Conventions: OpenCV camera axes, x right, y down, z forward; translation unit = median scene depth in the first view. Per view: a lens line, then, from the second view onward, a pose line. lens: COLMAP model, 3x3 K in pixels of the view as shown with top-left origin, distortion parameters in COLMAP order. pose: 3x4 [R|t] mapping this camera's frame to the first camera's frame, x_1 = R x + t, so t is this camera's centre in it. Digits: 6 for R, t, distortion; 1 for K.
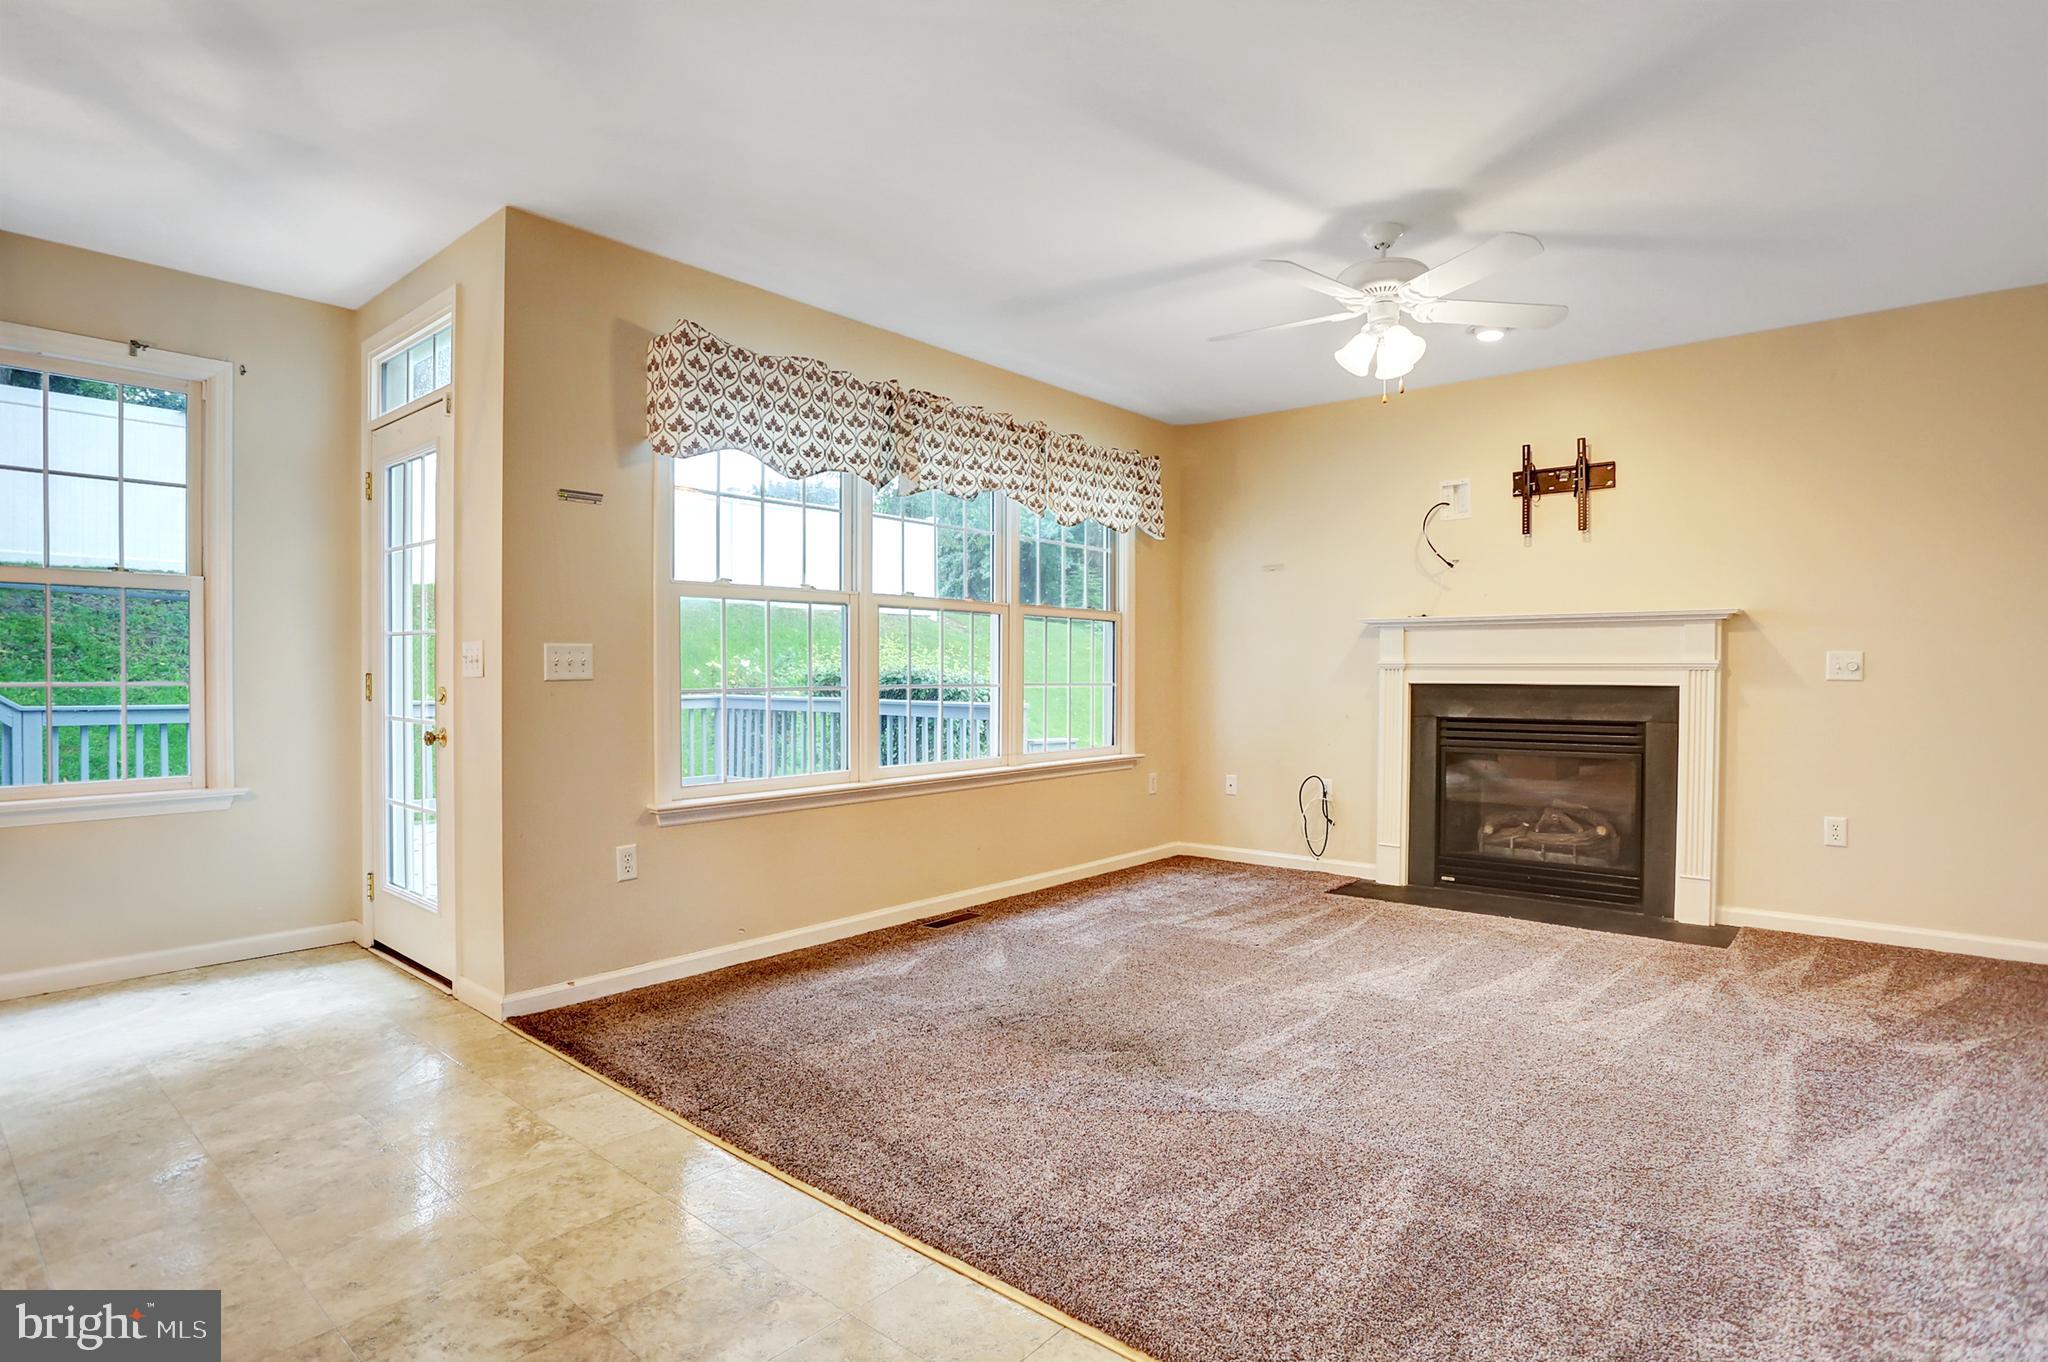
lens RADIAL K [[987.3, 0, 982.5], [0, 987.3, 673.9], [0, 0, 1]] dist [-0.086996, 0.028533]
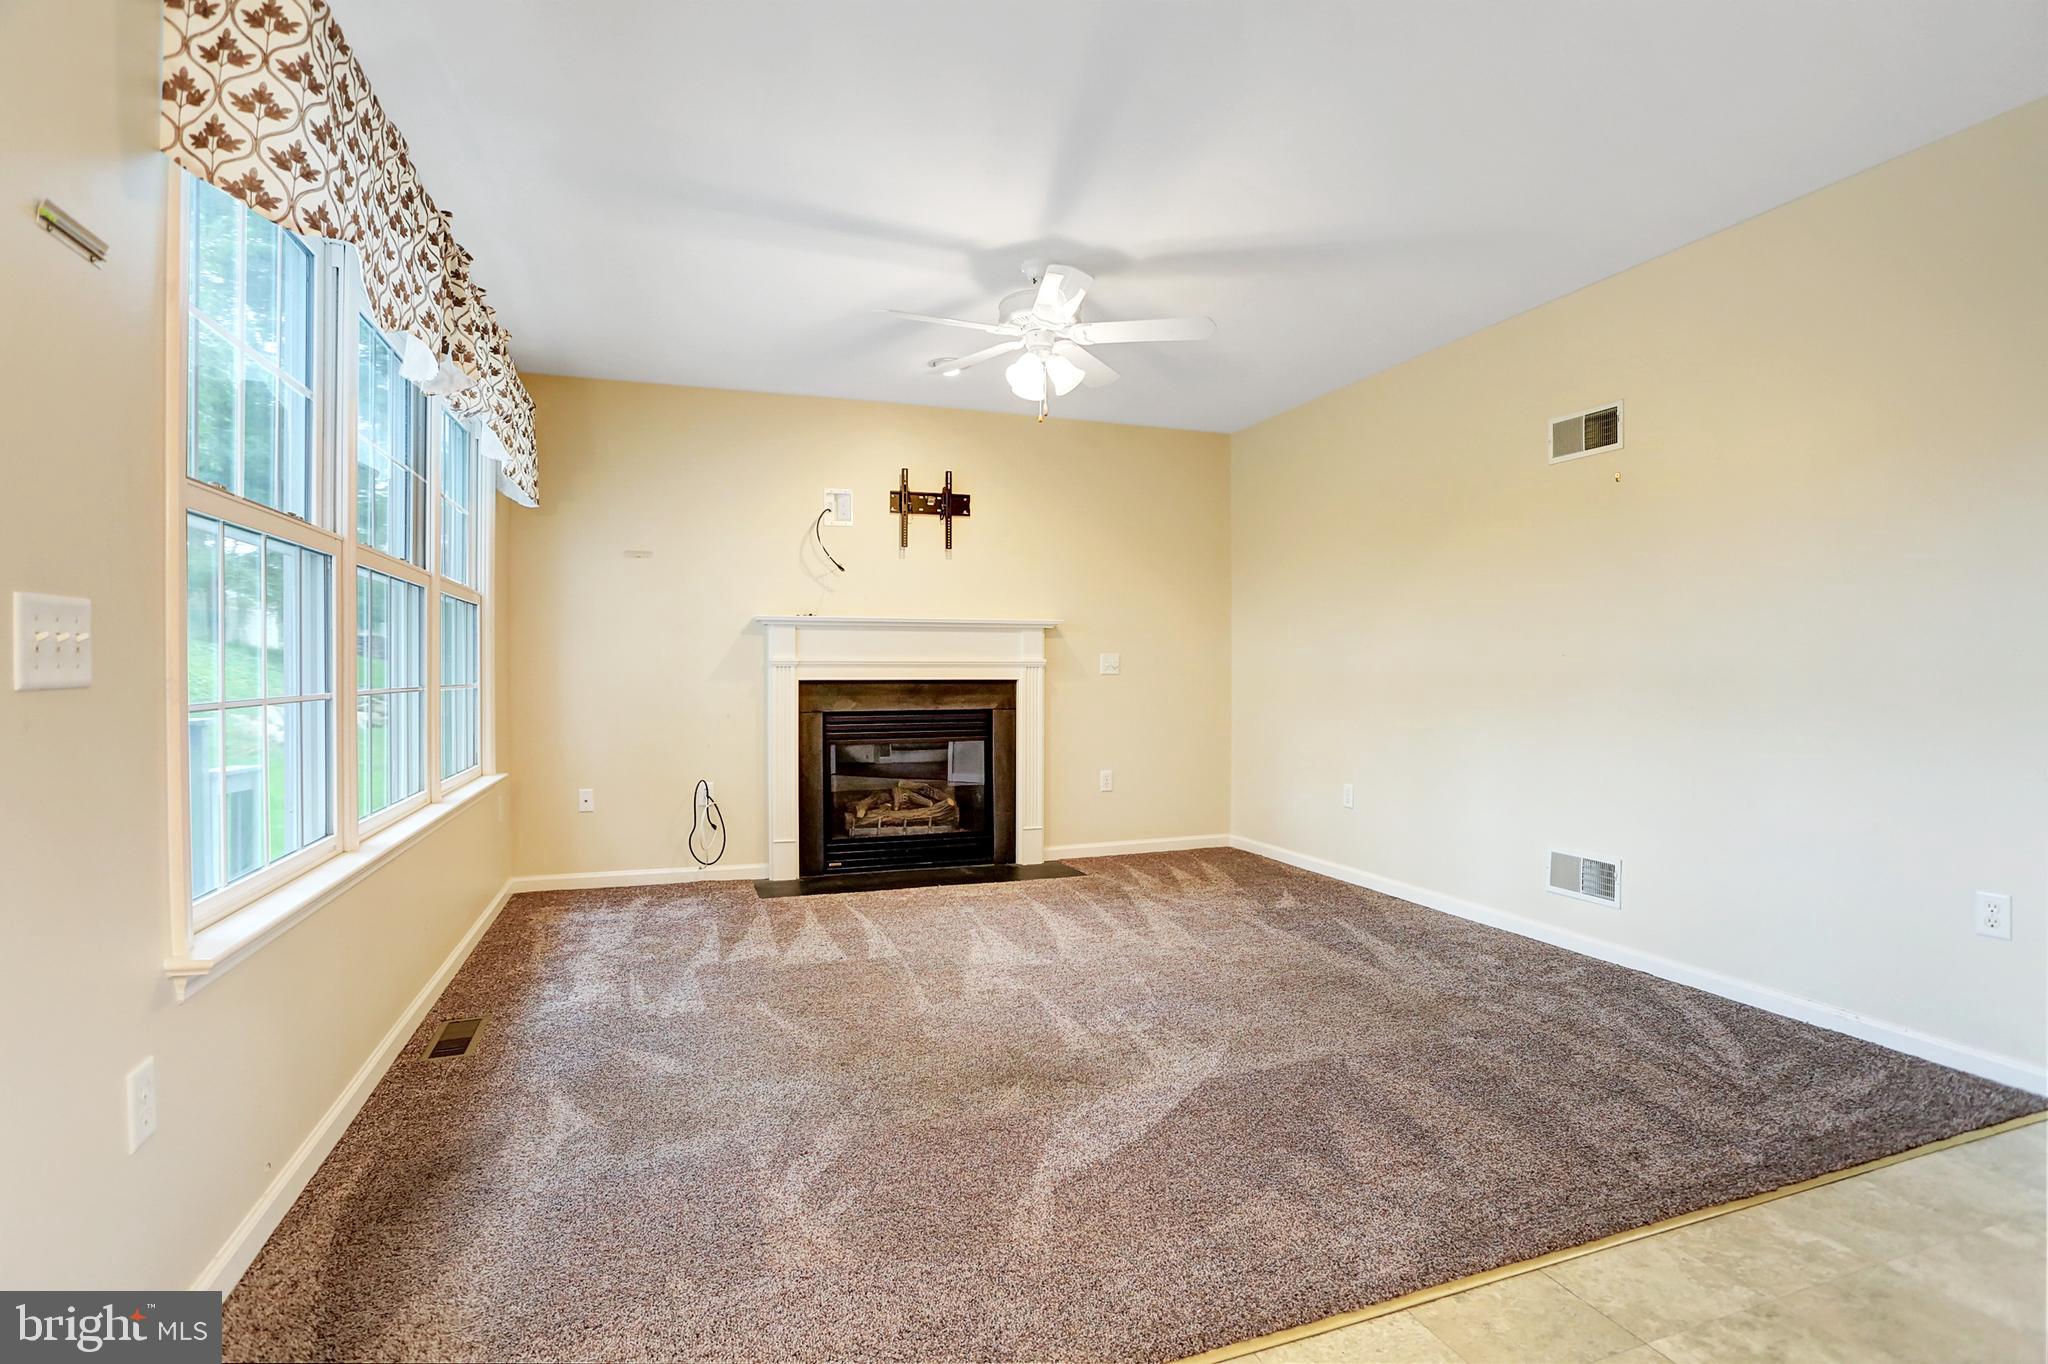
lens RADIAL K [[987.3, 0, 982.5], [0, 987.3, 674.9], [0, 0, 1]] dist [-0.086996, 0.028533]
pose [[0.504771, -0.005993, 0.863232, -0.427387], [0.003361, 0.999982, 0.004978, -0.000637], [-0.863247, 0.000389, 0.504782, 0.367933]]
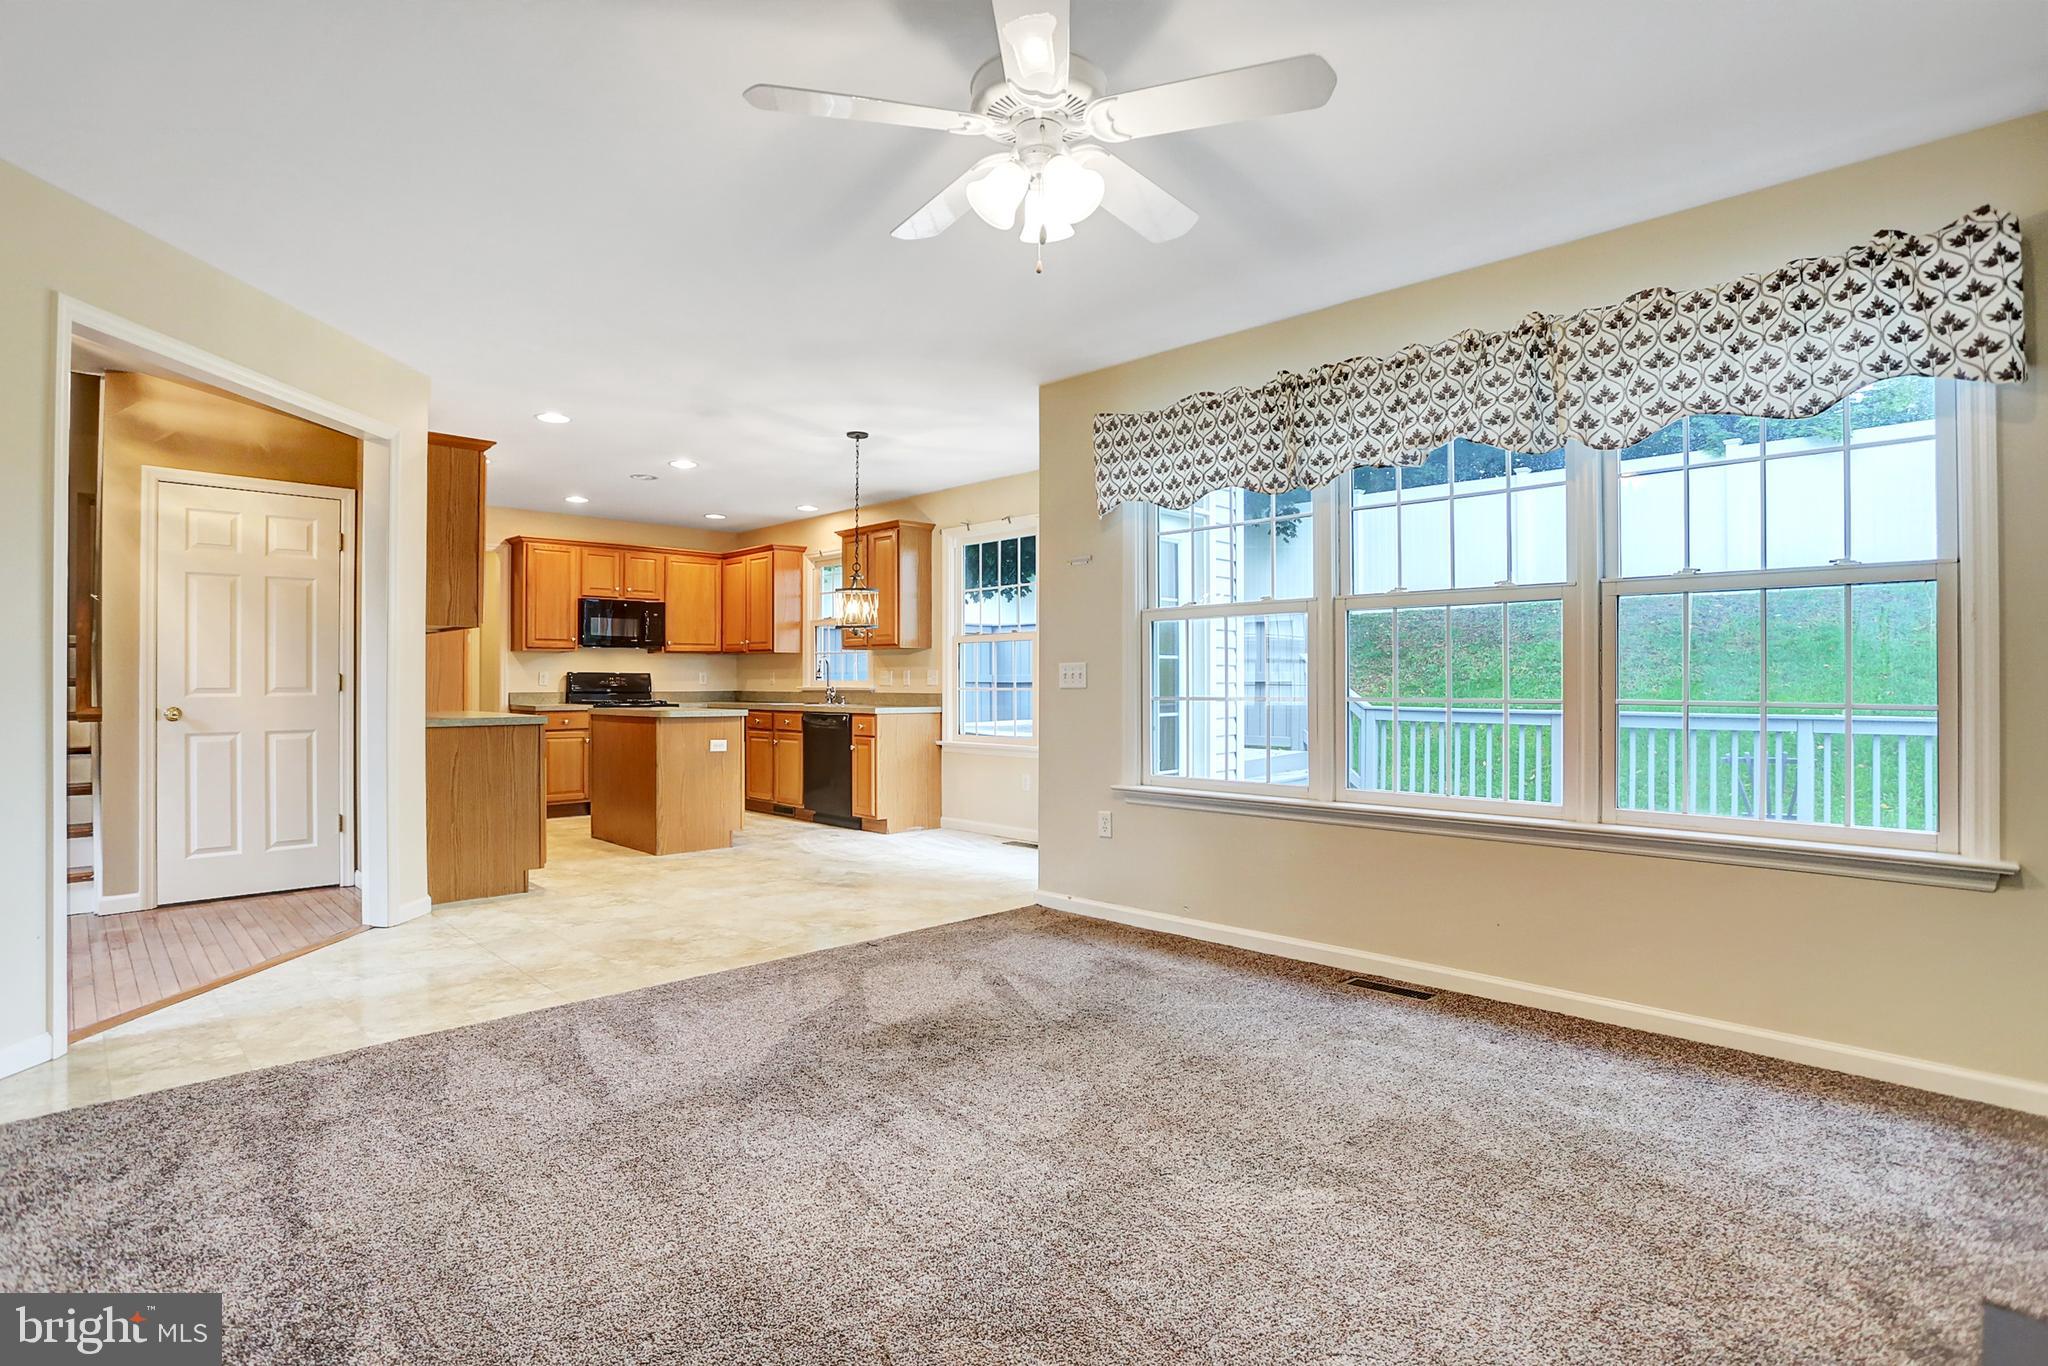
lens RADIAL K [[1011.1, 0, 1015.7], [0, 1011.1, 678.6], [0, 0, 1]] dist [-0.079317, 0.032891]
pose [[-0.056117, -0.006623, -0.998402, 0.833339], [-0.005571, 0.999965, -0.006320, 0.001866], [0.998409, 0.005208, -0.056152, 0.762777]]
